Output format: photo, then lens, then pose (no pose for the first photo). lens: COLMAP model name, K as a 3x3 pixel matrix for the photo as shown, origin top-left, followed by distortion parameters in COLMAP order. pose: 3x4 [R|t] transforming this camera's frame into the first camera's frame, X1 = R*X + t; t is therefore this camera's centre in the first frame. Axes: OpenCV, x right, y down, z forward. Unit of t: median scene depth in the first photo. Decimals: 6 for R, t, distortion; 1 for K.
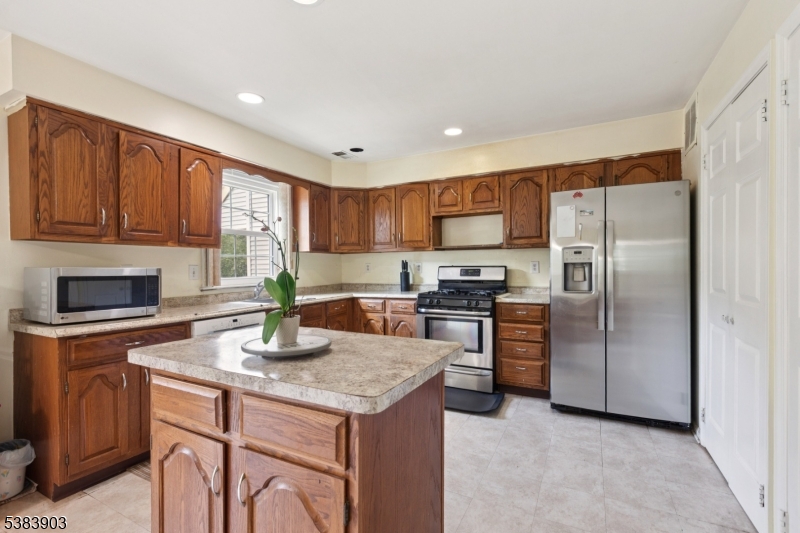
lens RADIAL K [[361.1, 0, 399.2], [0, 361.1, 270.3], [0, 0, 1]] dist [0.004187, 0.000274]
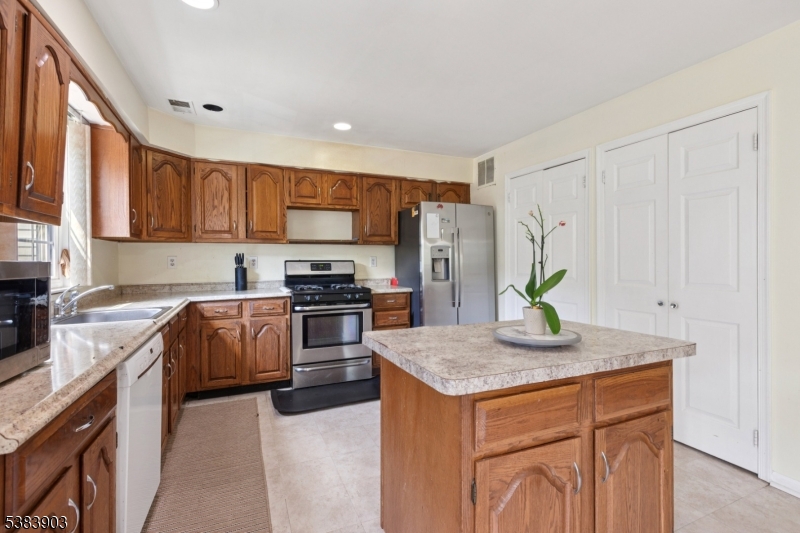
lens RADIAL K [[361.1, 0, 396.6], [0, 361.1, 262.2], [0, 0, 1]] dist [0.004187, 0.000274]
pose [[0.636983, -0.000081, 0.770878, -0.450244], [0.006930, 0.999960, -0.005620, -0.000164], [-0.770847, 0.008922, 0.636958, 0.212928]]
